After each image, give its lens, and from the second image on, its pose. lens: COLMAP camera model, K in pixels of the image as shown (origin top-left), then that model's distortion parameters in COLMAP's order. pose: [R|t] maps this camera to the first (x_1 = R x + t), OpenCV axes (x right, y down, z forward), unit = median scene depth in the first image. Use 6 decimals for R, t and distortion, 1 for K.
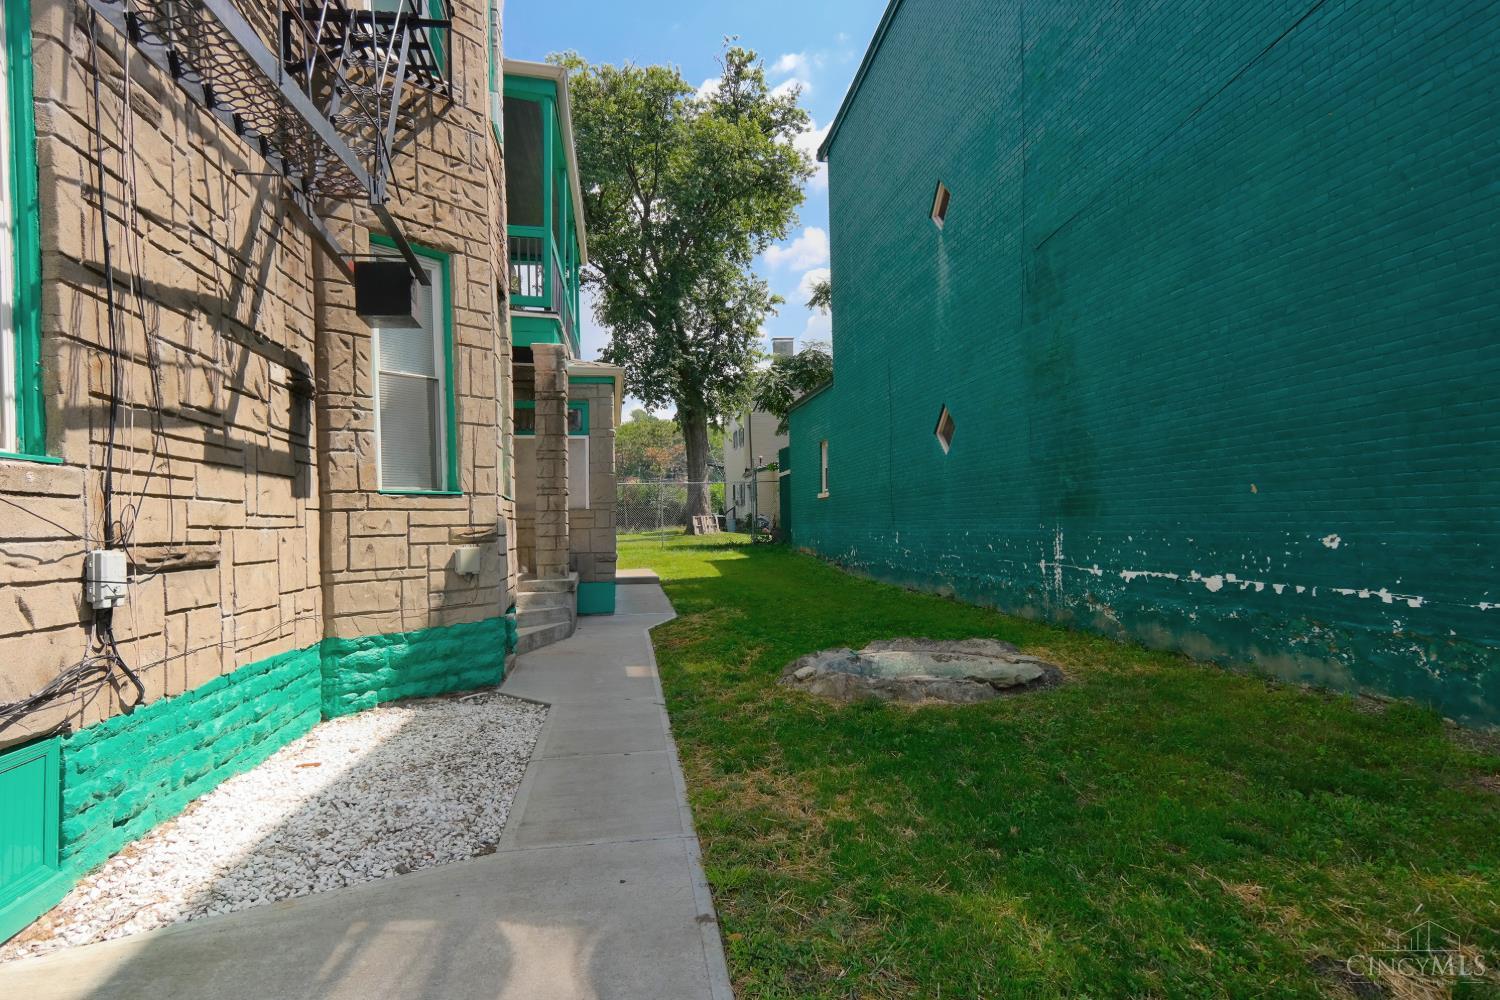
lens RADIAL K [[815.8, 0, 739.8], [0, 815.8, 506.6], [0, 0, 1]] dist [0.001722, 0.001545]
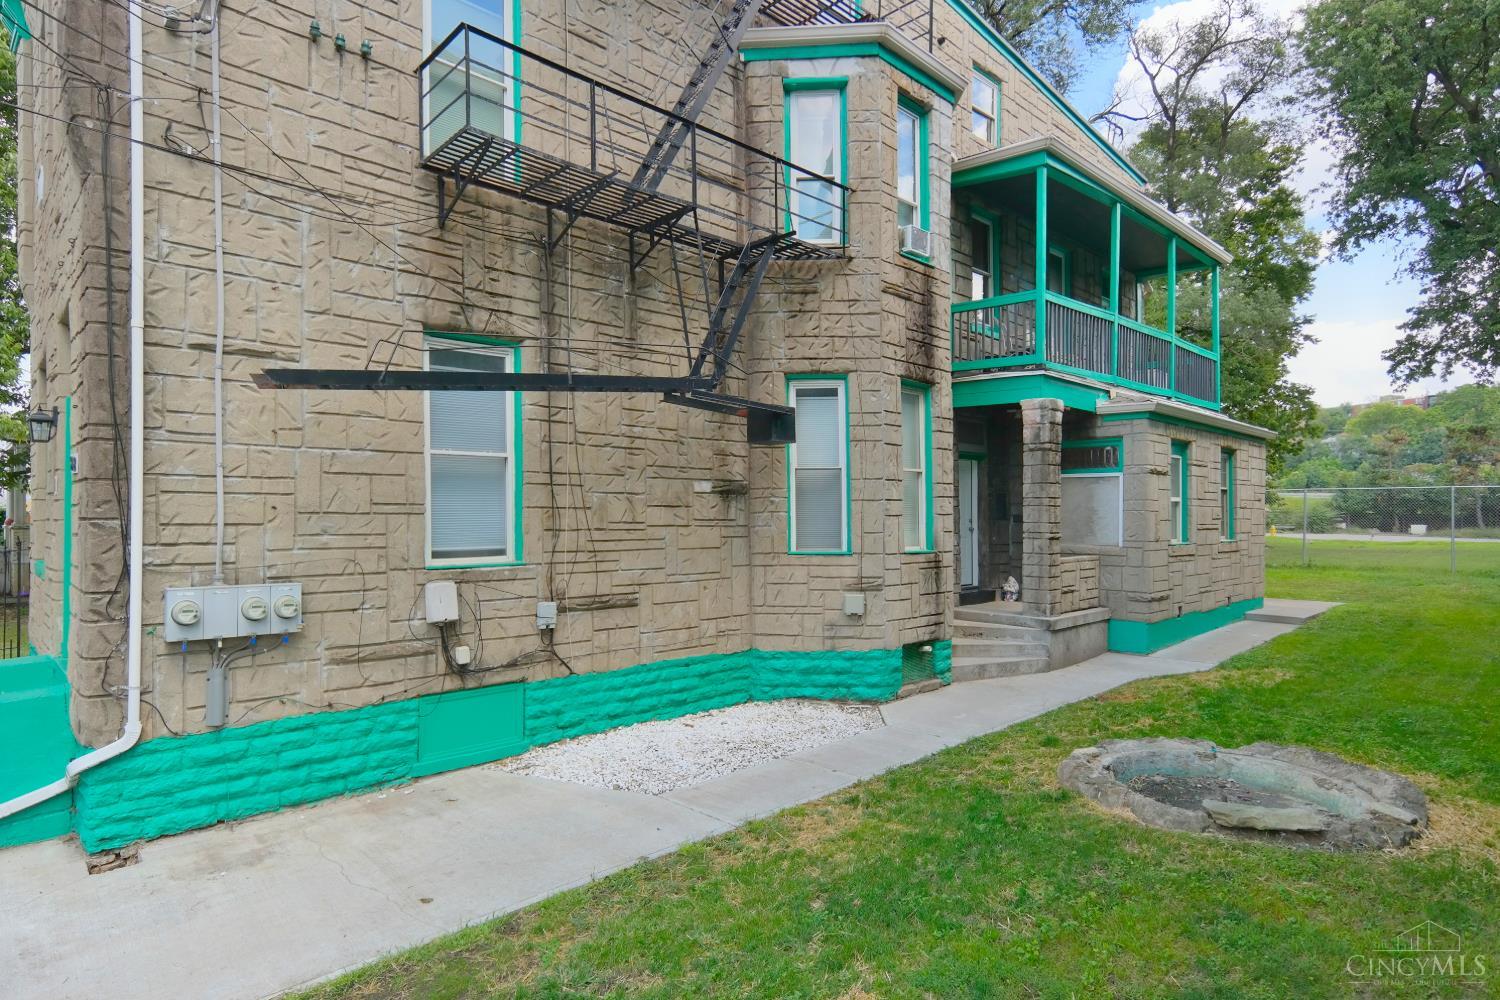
lens RADIAL K [[815.8, 0, 739.8], [0, 815.8, 506.6], [0, 0, 1]] dist [0.001722, 0.001545]
pose [[0.578234, 0.008102, -0.815831, 0.911364], [0.006446, 0.999874, 0.014498, -0.160627], [0.815846, -0.013642, 0.578109, 0.114138]]
